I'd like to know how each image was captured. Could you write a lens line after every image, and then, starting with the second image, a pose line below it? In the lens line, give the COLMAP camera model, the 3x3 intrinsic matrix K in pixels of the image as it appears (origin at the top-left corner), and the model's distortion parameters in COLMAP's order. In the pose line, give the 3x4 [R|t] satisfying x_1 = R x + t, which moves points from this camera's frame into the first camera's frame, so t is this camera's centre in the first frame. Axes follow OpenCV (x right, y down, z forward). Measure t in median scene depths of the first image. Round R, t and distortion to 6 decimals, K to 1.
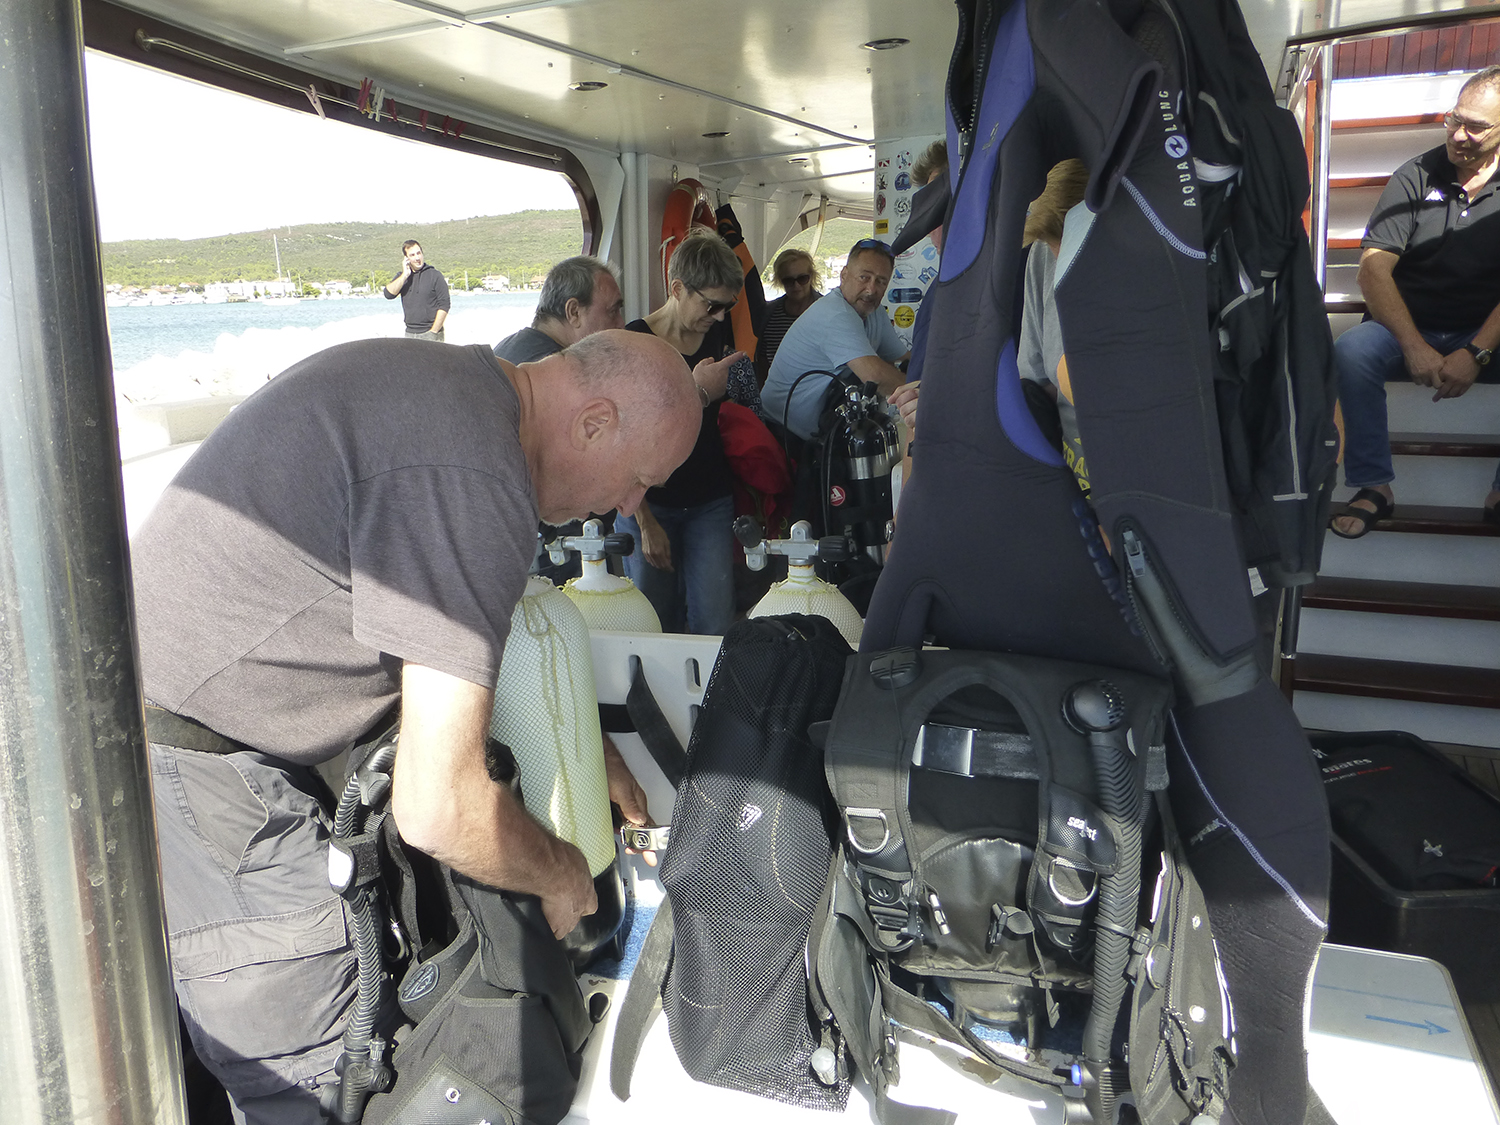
lens RADIAL K [[1149.5, 0, 747.4], [0, 1149.5, 568.5], [0, 0, 1]] dist [0.011649, 0.007194]
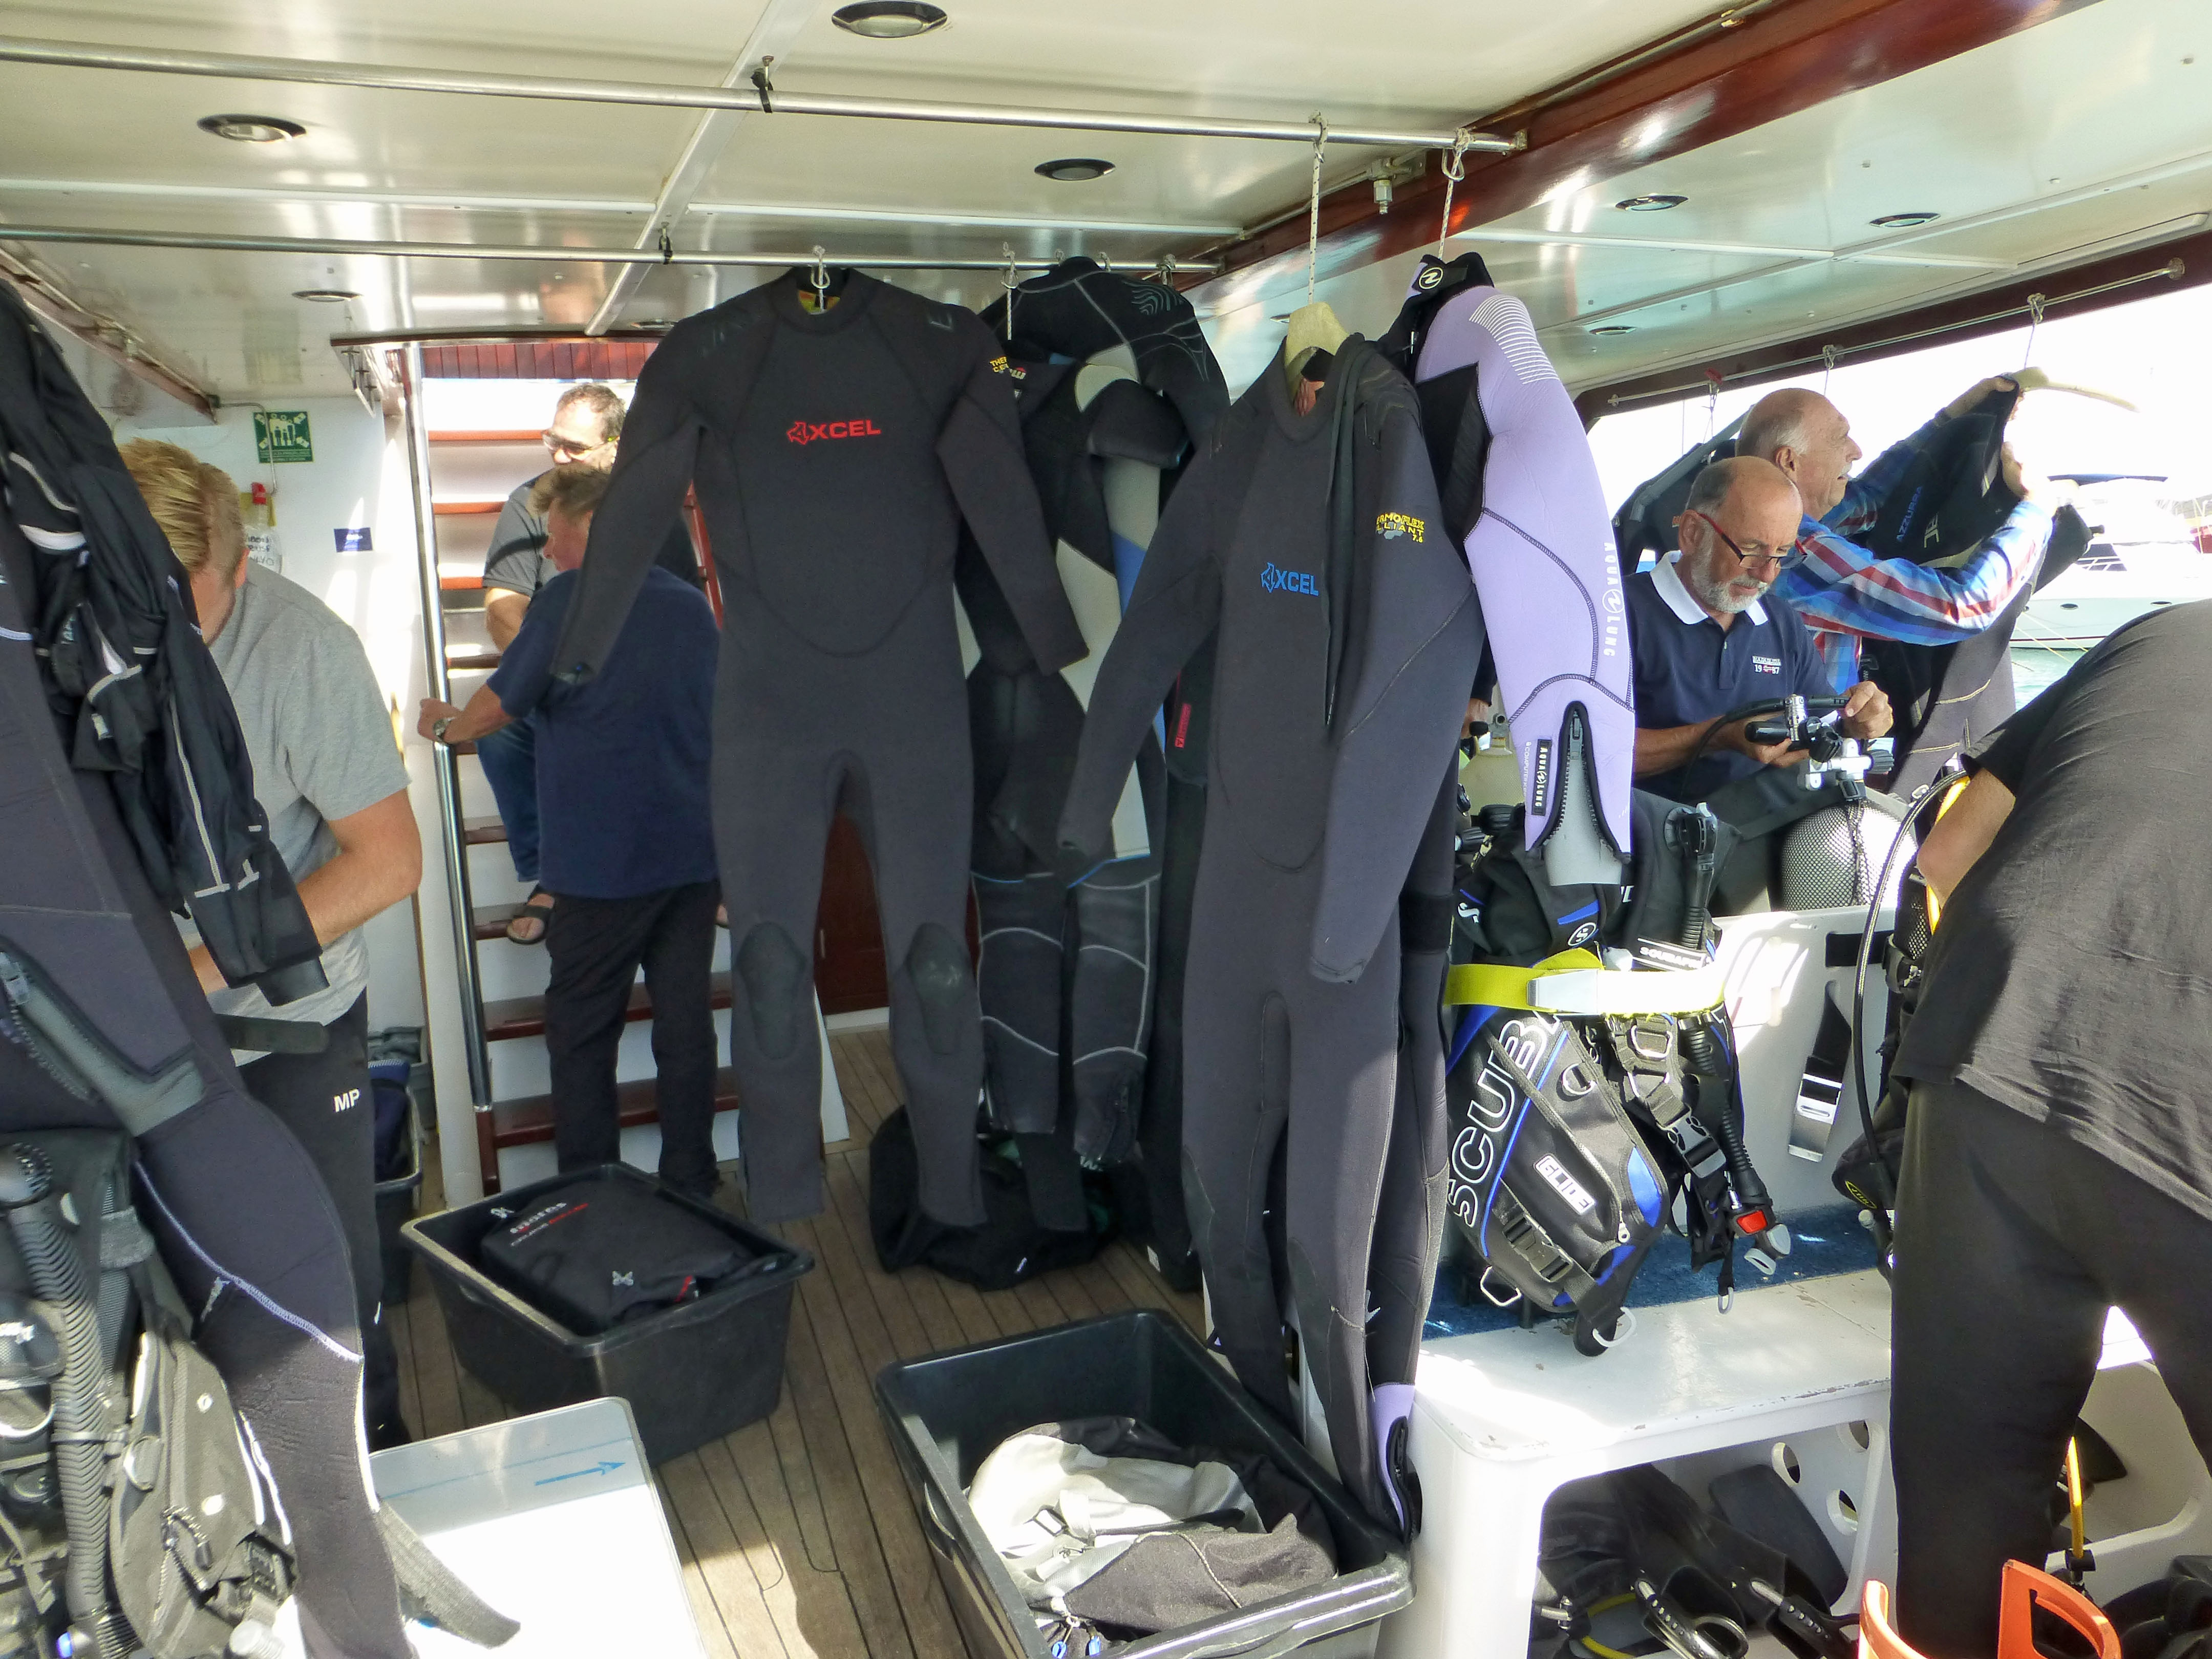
lens RADIAL K [[1695.2, 0, 1102.1], [0, 1695.2, 838.4], [0, 0, 1]] dist [0.011649, 0.007194]
pose [[0.724854, -0.121721, 0.678064, 0.071762], [0.200678, 0.978888, -0.038803, 0.084397], [-0.659026, 0.164199, 0.733978, -0.418808]]
